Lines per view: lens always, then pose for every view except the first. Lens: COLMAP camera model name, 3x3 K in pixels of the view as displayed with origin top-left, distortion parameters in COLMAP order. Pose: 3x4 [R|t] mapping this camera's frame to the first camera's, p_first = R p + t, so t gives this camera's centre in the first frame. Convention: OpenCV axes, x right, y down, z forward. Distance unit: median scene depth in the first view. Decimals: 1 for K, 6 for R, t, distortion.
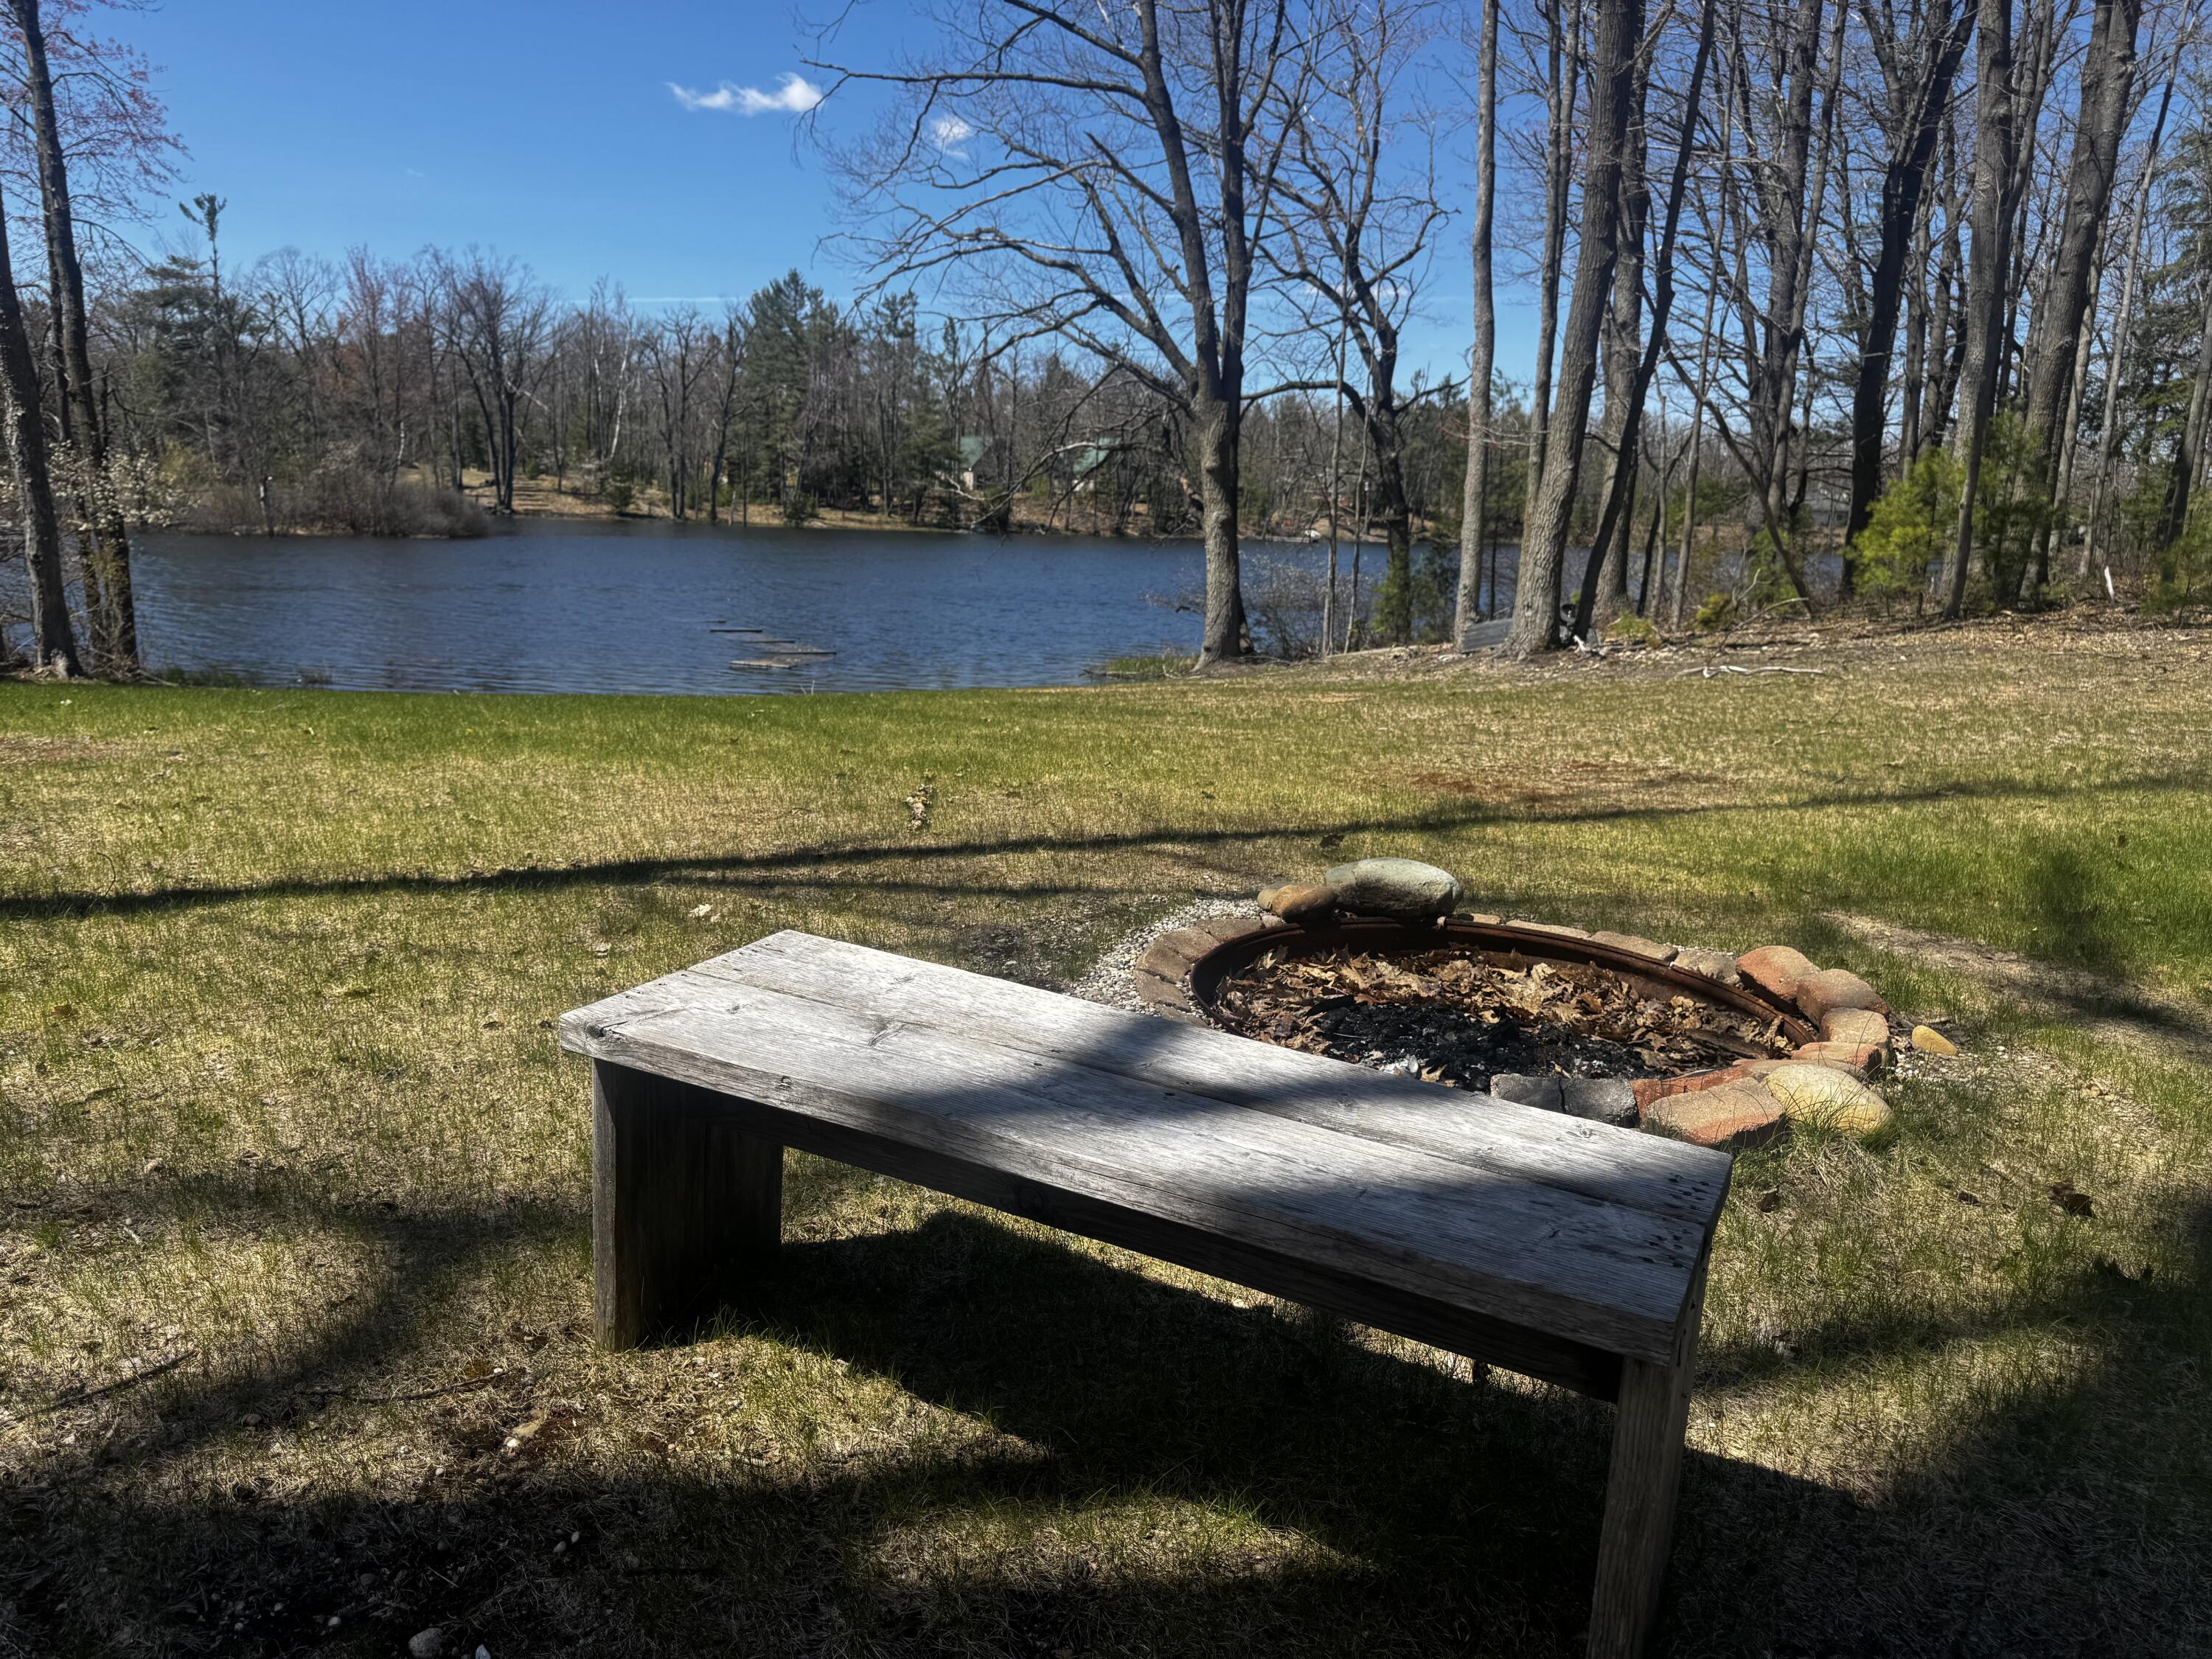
lens RADIAL K [[1606.2, 0, 1155.9], [0, 1606.2, 879.9], [0, 0, 1]] dist [0.039489, -0.075764]
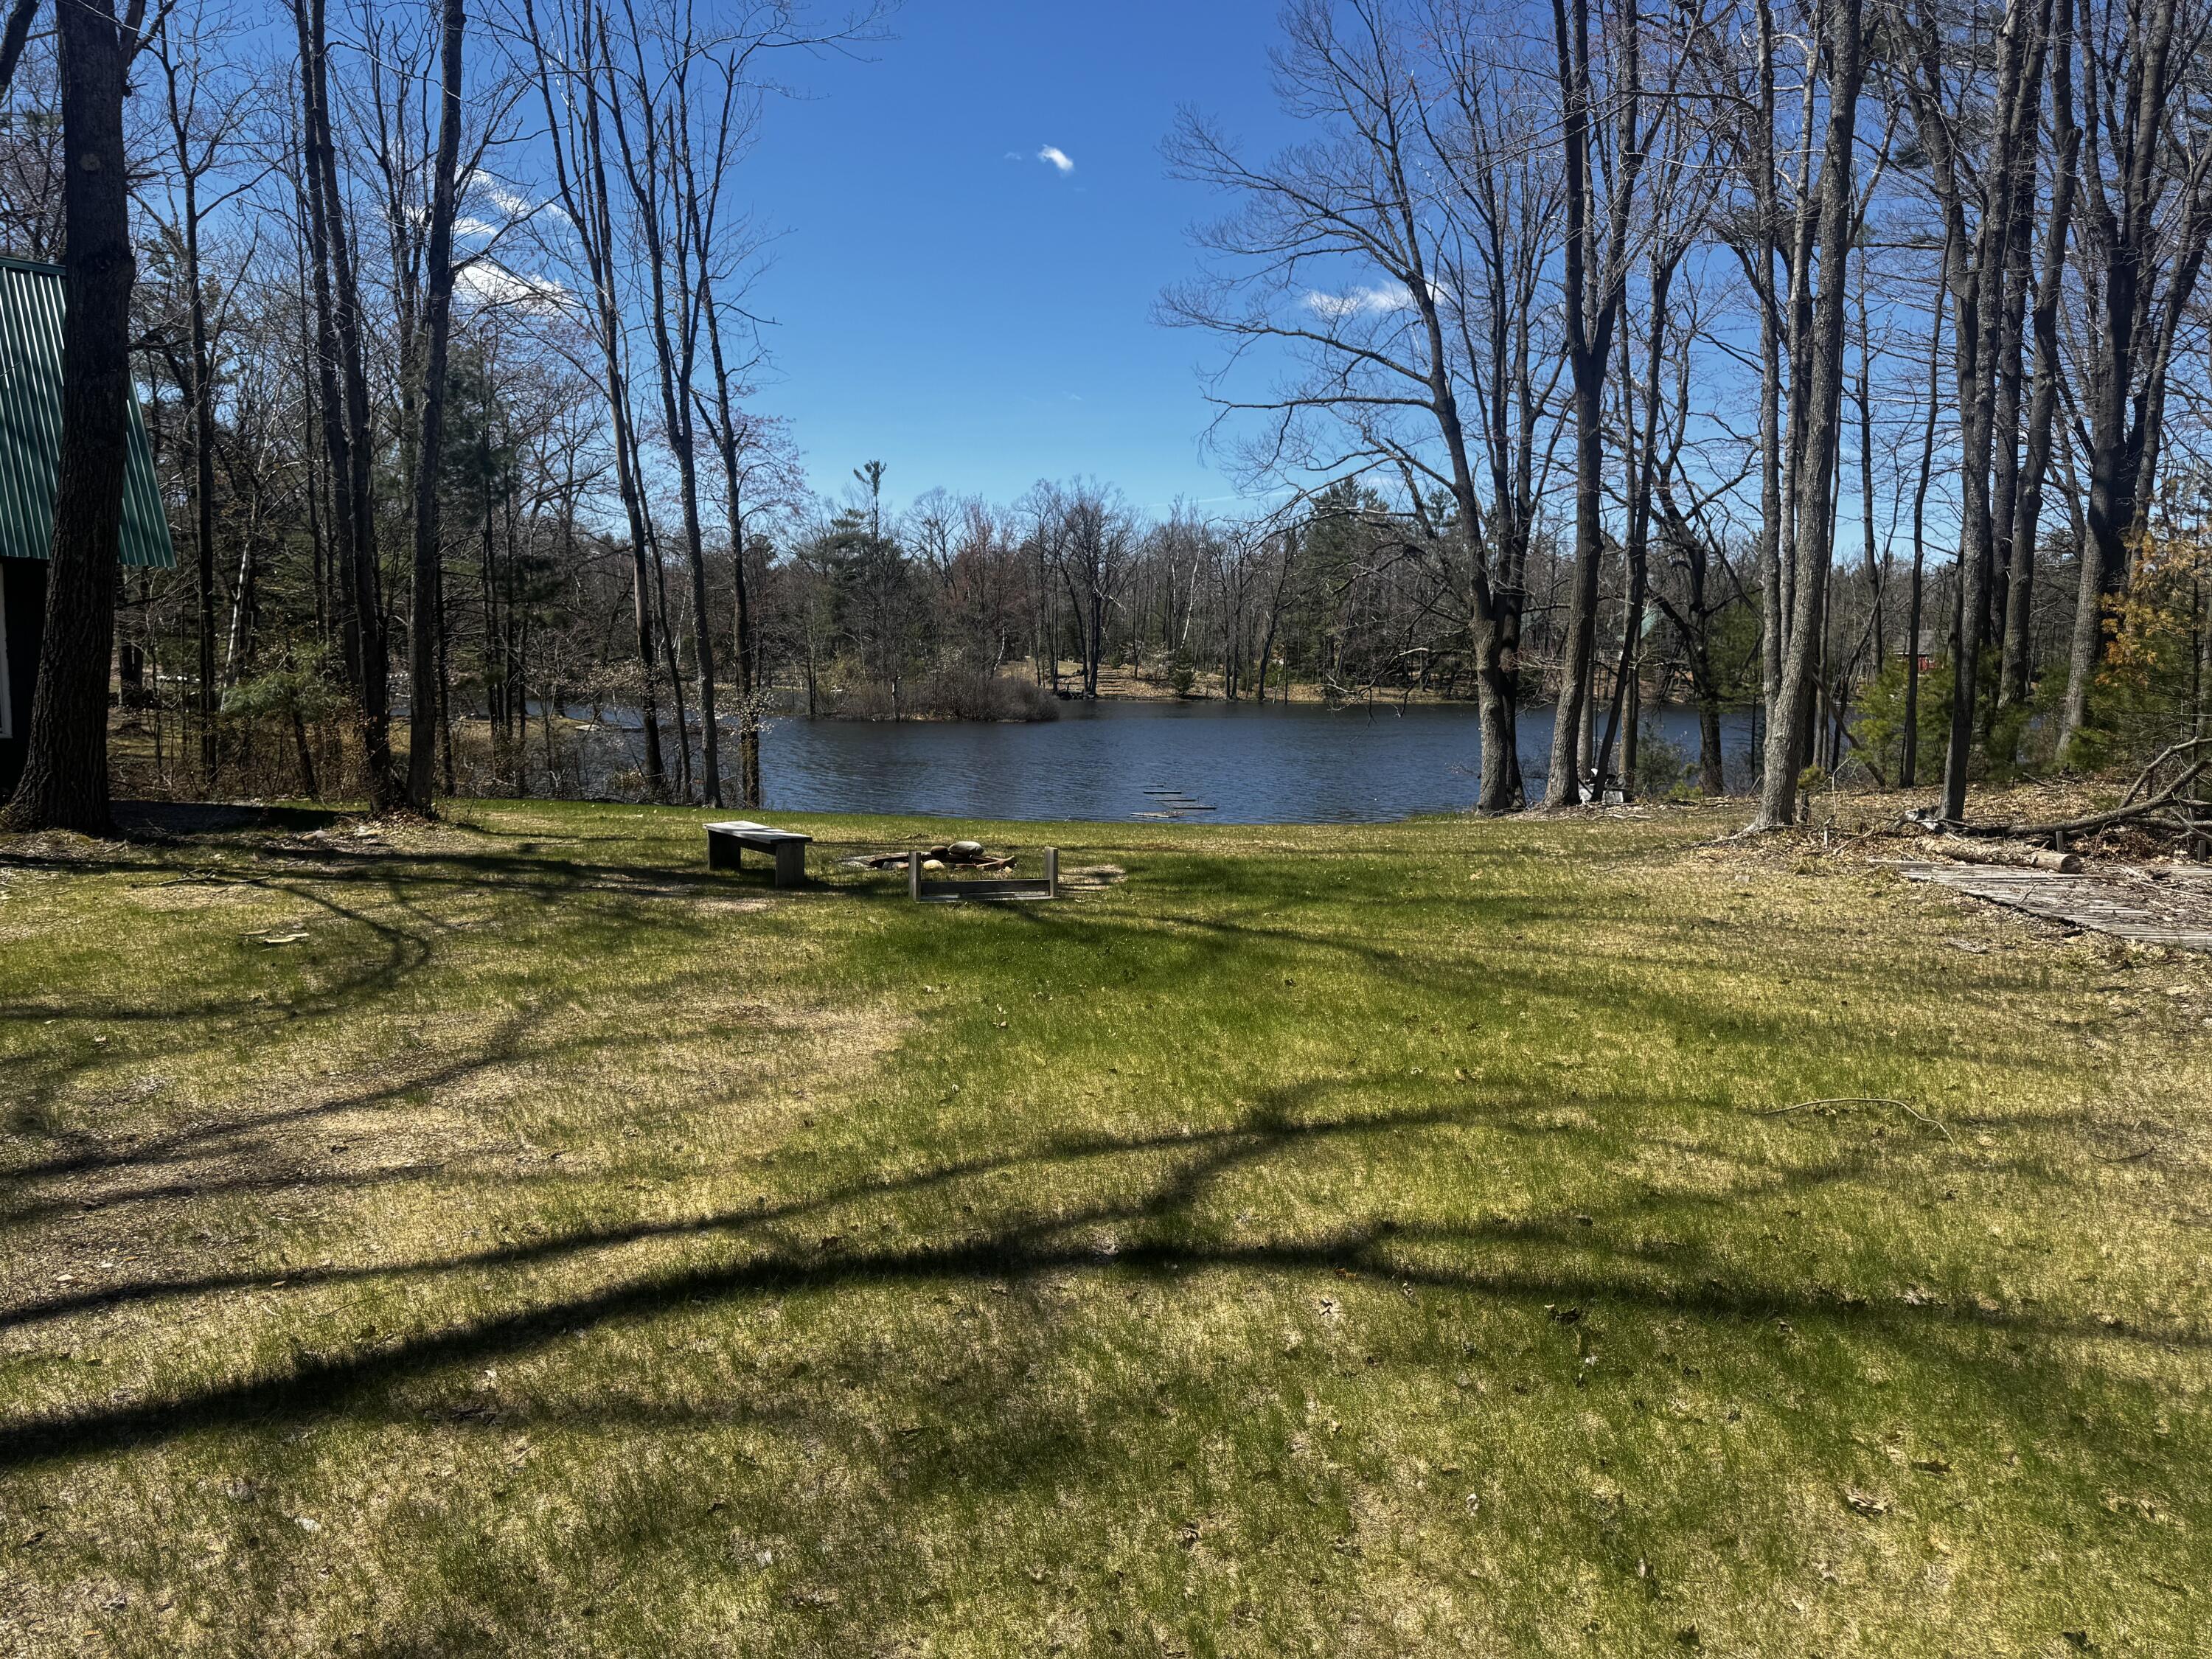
lens RADIAL K [[1606.2, 0, 1103.3], [0, 1606.2, 897.5], [0, 0, 1]] dist [0.039489, -0.075764]
pose [[0.926914, 0.026761, -0.374317, 0.135198], [-0.061131, 0.994898, -0.080250, 0.029796], [0.370260, 0.097267, 0.923822, -0.172368]]
